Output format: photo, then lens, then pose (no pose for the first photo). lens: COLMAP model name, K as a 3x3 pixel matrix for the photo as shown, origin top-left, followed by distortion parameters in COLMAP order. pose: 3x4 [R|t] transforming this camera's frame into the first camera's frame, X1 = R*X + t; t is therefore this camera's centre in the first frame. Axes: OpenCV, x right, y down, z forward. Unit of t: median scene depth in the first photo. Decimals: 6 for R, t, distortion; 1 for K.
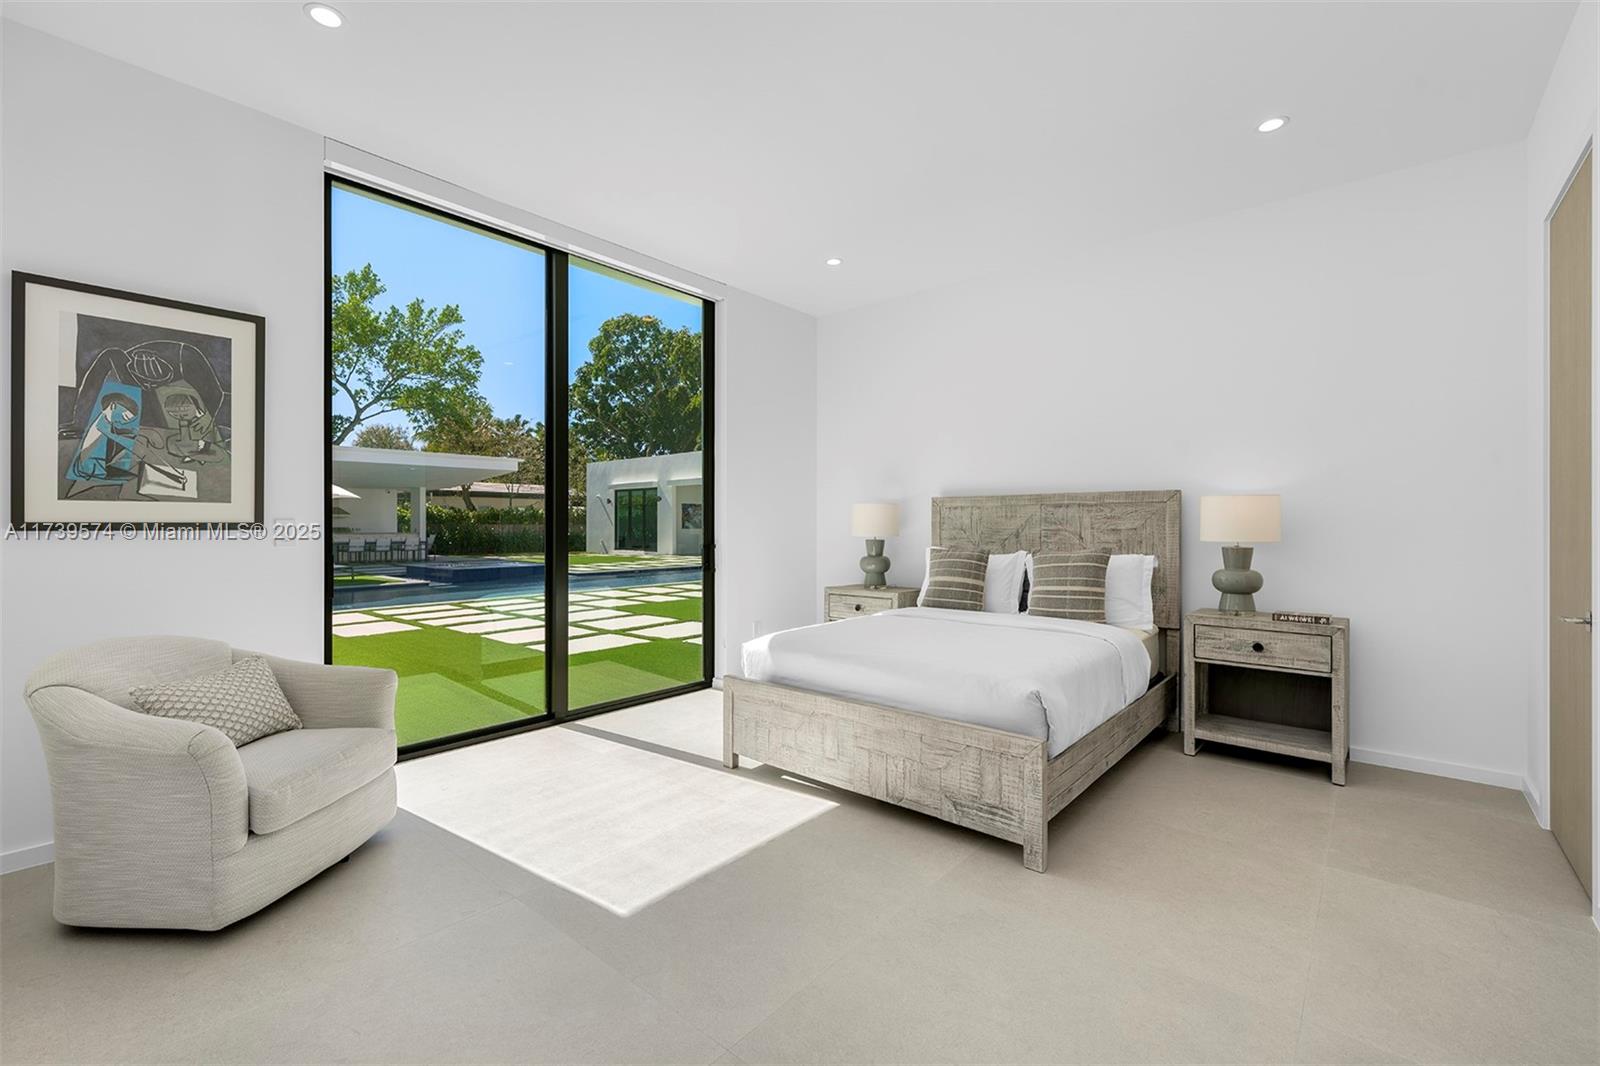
lens RADIAL K [[696.4, 0, 801.2], [0, 696.4, 529.7], [0, 0, 1]] dist [0.008113, -0.000207]
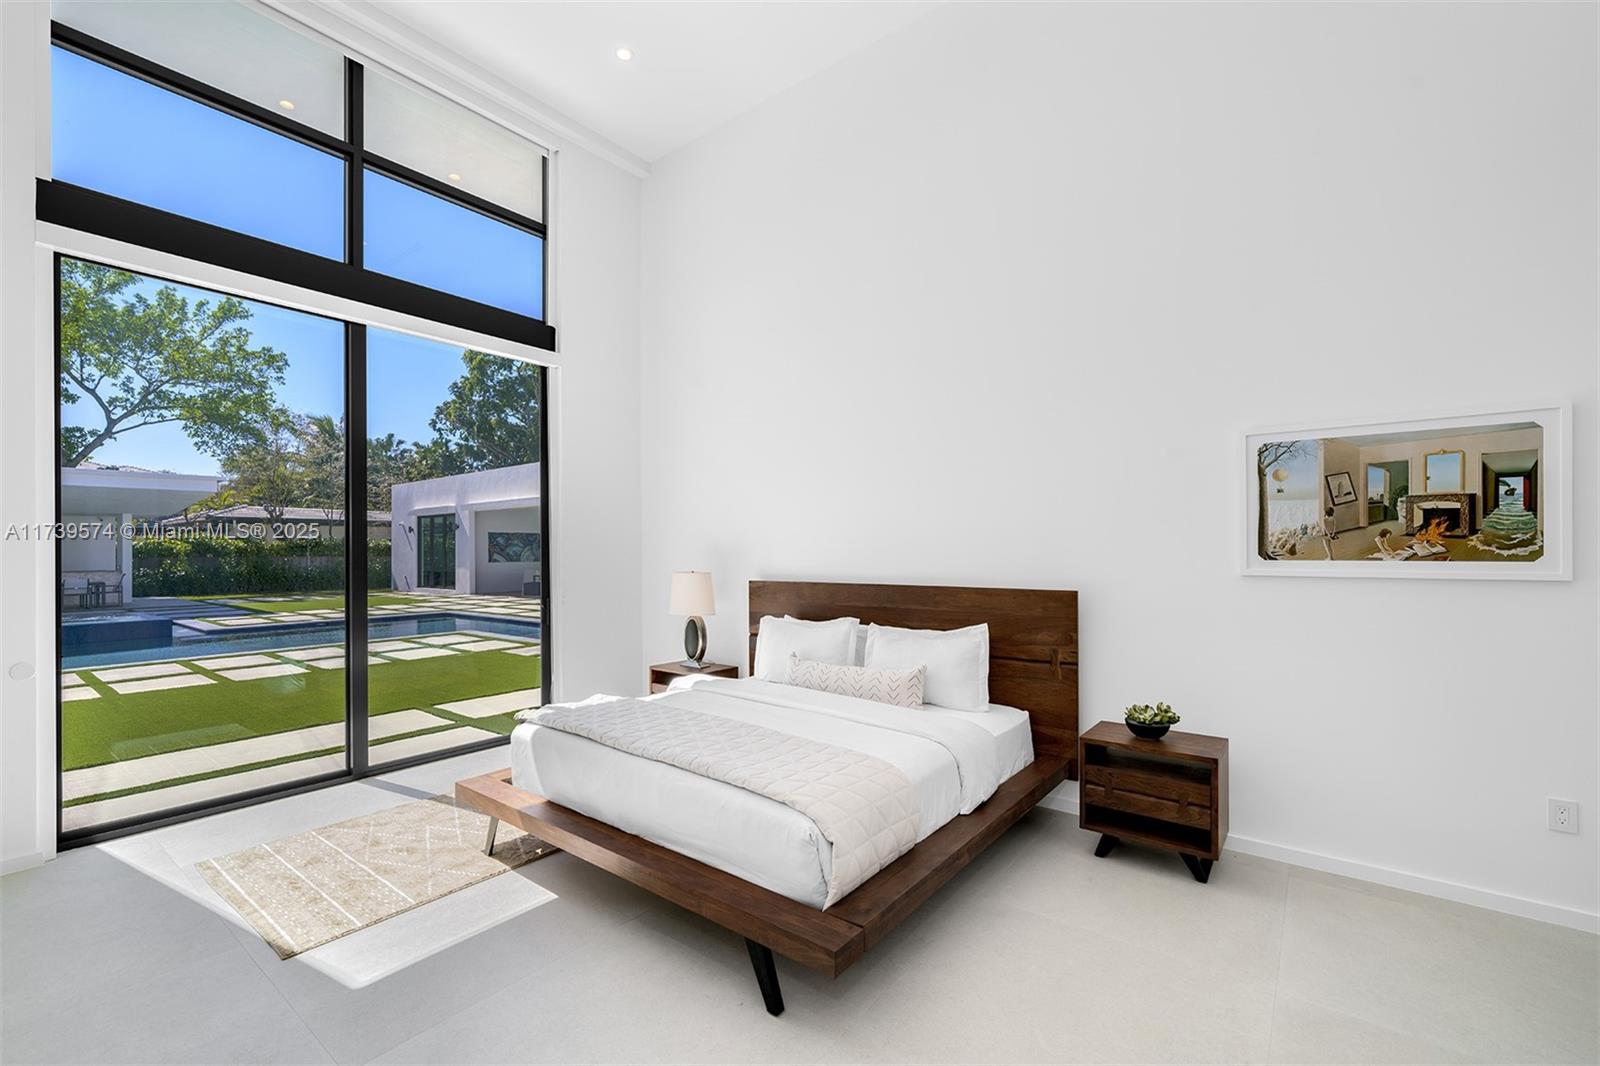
lens RADIAL K [[696.4, 0, 799.8], [0, 696.4, 539.0], [0, 0, 1]] dist [0.008113, -0.000207]
pose [[0.999239, -0.005891, 0.038562, 0.151763], [0.006819, 0.999689, -0.023978, -0.006169], [-0.038409, 0.024223, 0.998968, 0.139855]]
